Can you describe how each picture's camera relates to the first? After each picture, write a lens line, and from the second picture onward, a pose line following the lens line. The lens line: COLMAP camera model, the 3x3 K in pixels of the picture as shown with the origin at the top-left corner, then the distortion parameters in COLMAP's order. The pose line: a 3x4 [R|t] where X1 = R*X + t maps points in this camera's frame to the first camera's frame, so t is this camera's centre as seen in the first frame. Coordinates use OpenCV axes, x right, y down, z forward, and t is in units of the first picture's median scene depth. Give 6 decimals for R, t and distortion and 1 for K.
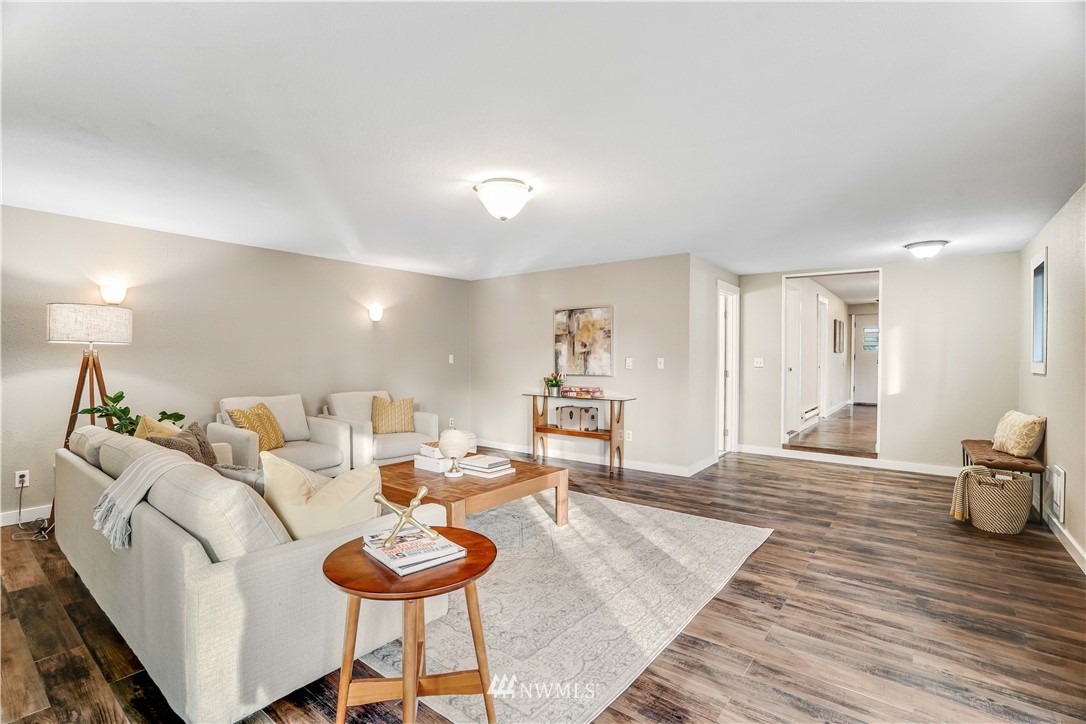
lens RADIAL K [[512.0, 0, 543.0], [0, 512.0, 362.0], [0, 0, 1]] dist [-0.044172, 0.021383]
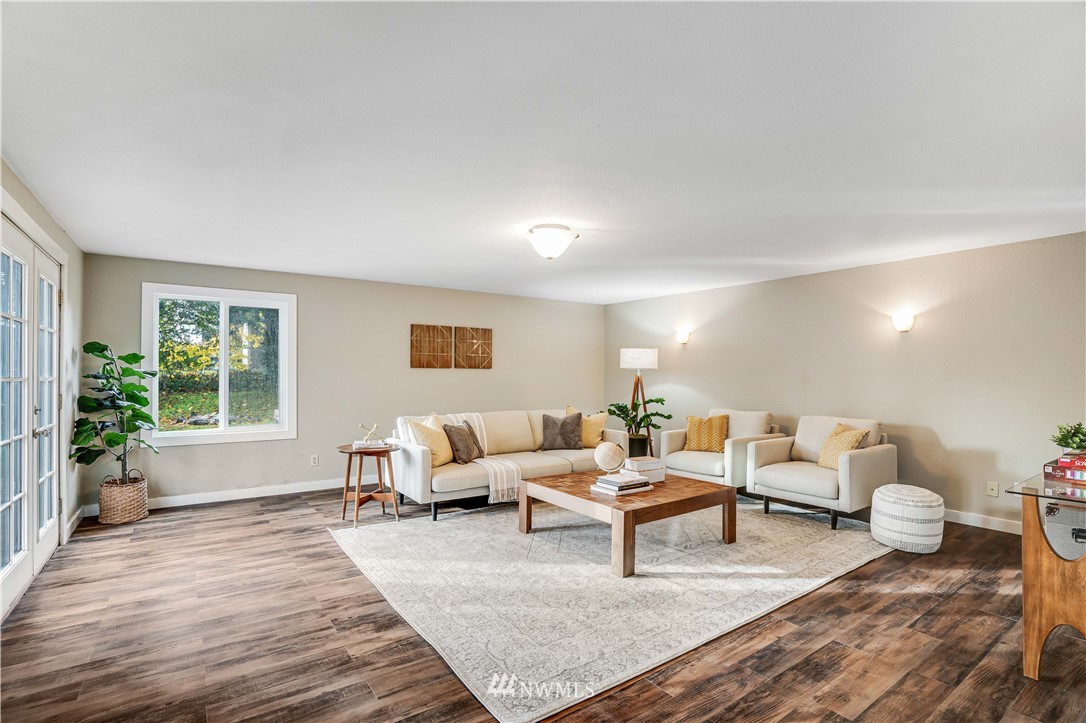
lens RADIAL K [[515.8, 0, 557.1], [0, 515.8, 362.5], [0, 0, 1]] dist [-0.063606, 0.024294]
pose [[-0.279853, -0.032077, -0.959507, 0.693743], [-0.015358, 0.999463, -0.028933, -0.002417], [0.959920, 0.006639, -0.280196, 0.895001]]
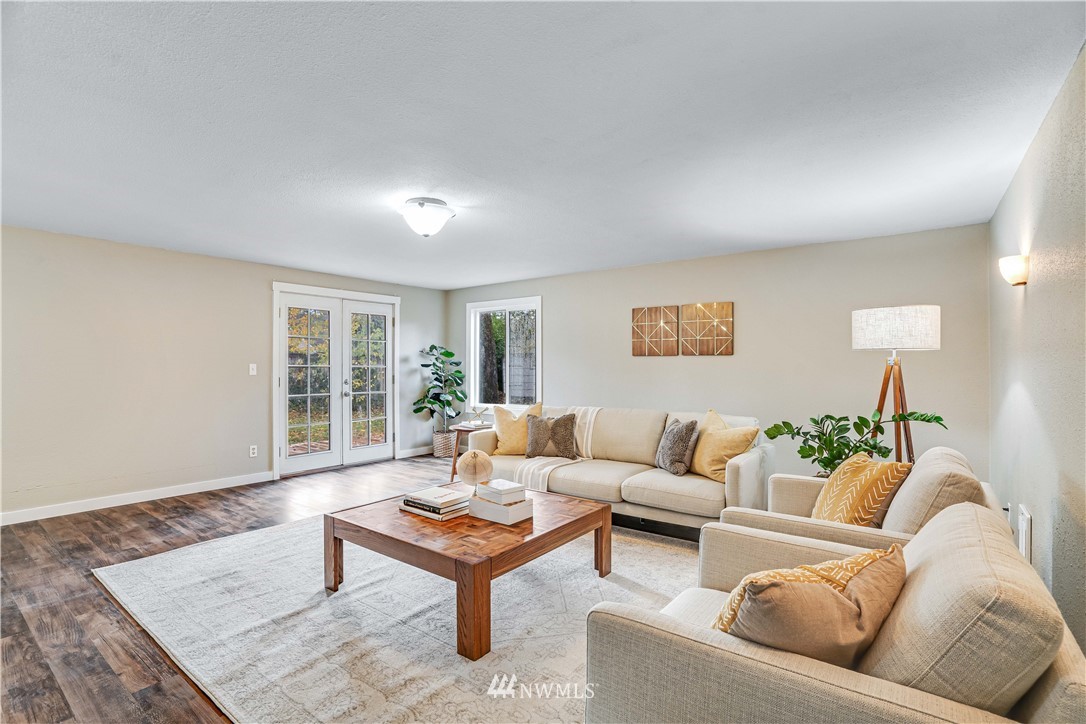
lens RADIAL K [[519.3, 0, 514.4], [0, 519.3, 365.1], [0, 0, 1]] dist [0.000163, 0.000219]
pose [[-0.999172, -0.003838, 0.040507, -0.206754], [-0.003352, 0.999922, 0.012053, -0.014015], [-0.040550, 0.011908, -0.999107, 1.389228]]
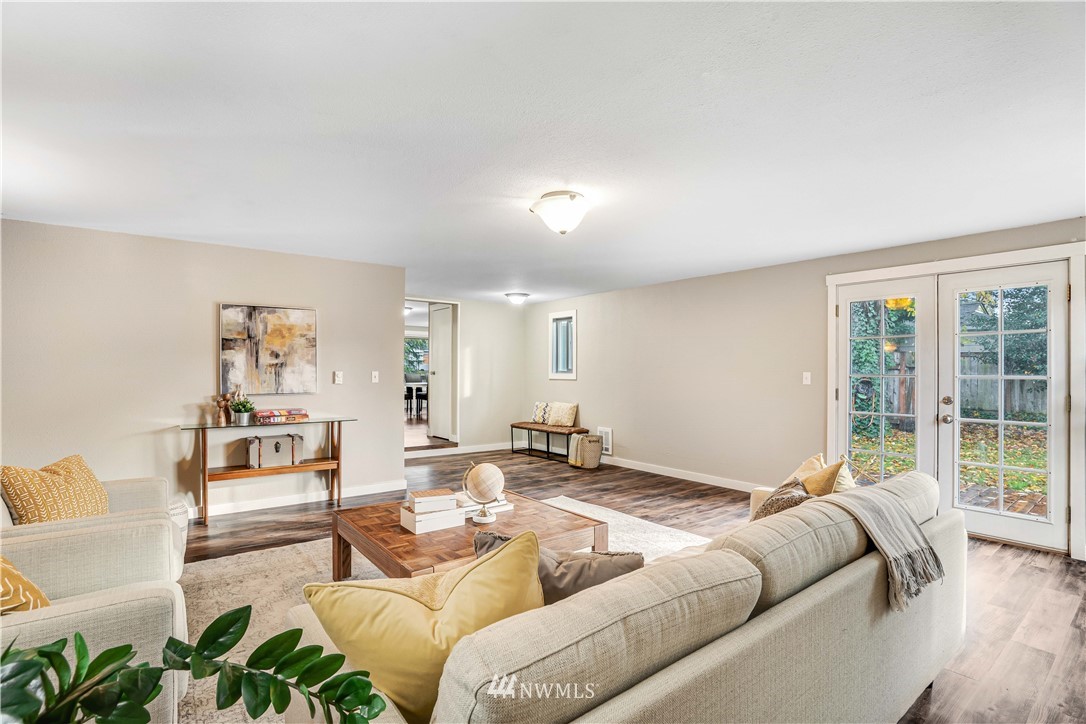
lens RADIAL K [[515.8, 0, 557.1], [0, 515.8, 363.0], [0, 0, 1]] dist [-0.063606, 0.024294]
pose [[0.247931, 0.008842, 0.968737, -0.694173], [0.007085, 0.999915, -0.010940, -0.011926], [-0.968752, 0.009575, 0.247847, 0.505101]]
